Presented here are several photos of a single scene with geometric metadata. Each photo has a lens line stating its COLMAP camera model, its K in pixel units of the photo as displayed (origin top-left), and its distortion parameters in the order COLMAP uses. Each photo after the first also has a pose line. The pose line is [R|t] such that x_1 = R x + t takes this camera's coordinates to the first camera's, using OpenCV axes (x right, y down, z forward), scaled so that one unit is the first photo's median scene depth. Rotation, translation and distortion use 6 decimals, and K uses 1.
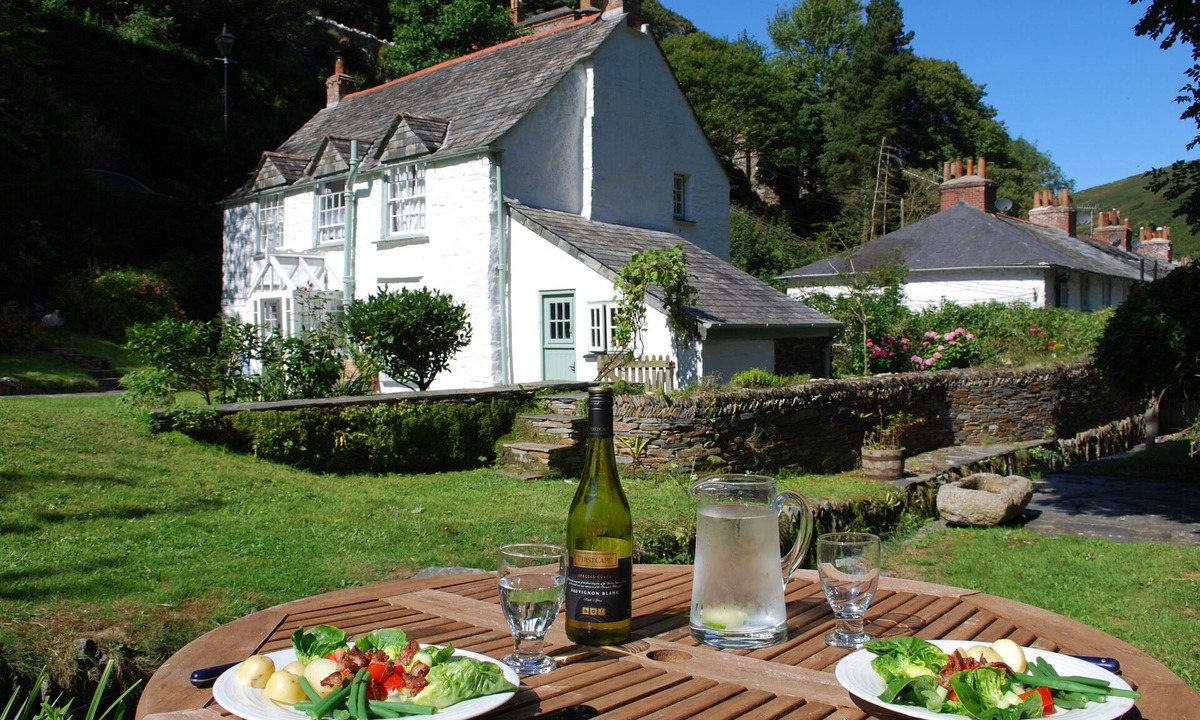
lens RADIAL K [[921.5, 0, 600.0], [0, 921.5, 360.0], [0, 0, 1]] dist [-0.075923, 0.006787]
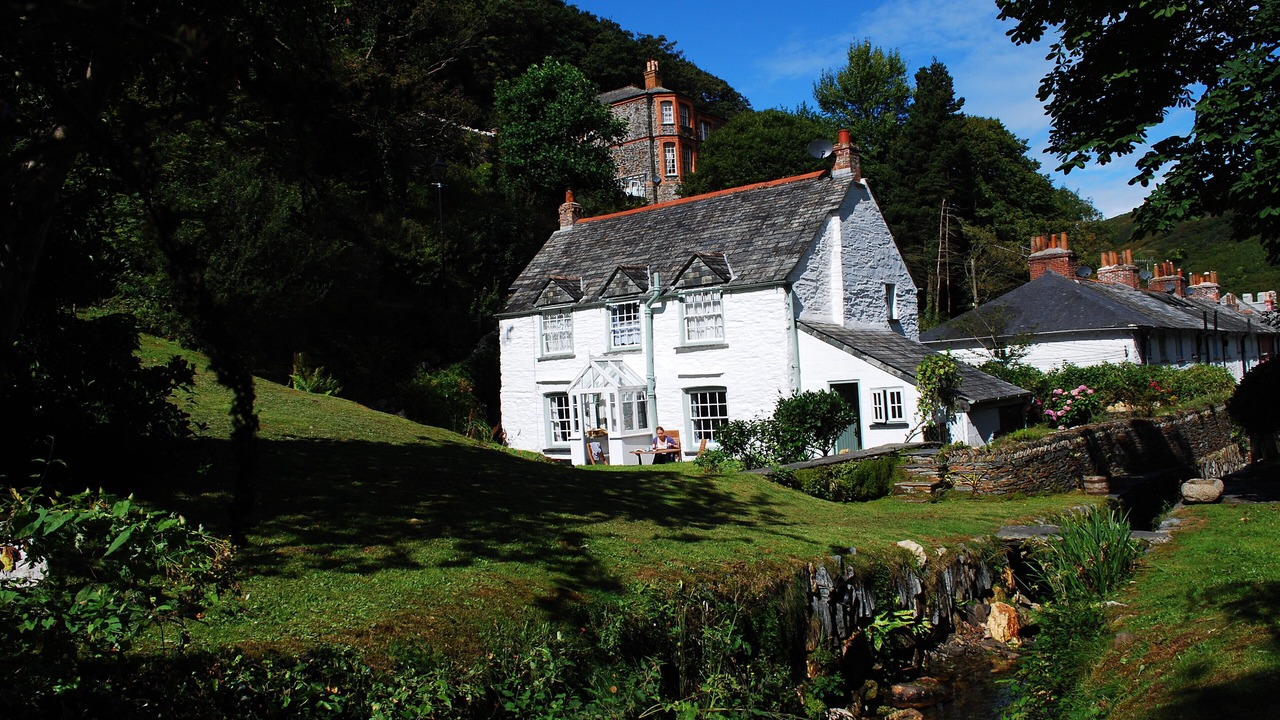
lens RADIAL K [[994.7, 0, 640.0], [0, 994.7, 360.0], [0, 0, 1]] dist [-0.070155, -0.000153]
pose [[0.997981, -0.048931, 0.040496, -0.215476], [0.051319, 0.996866, -0.060198, -0.016027], [-0.037423, 0.062155, 0.997365, -0.265716]]
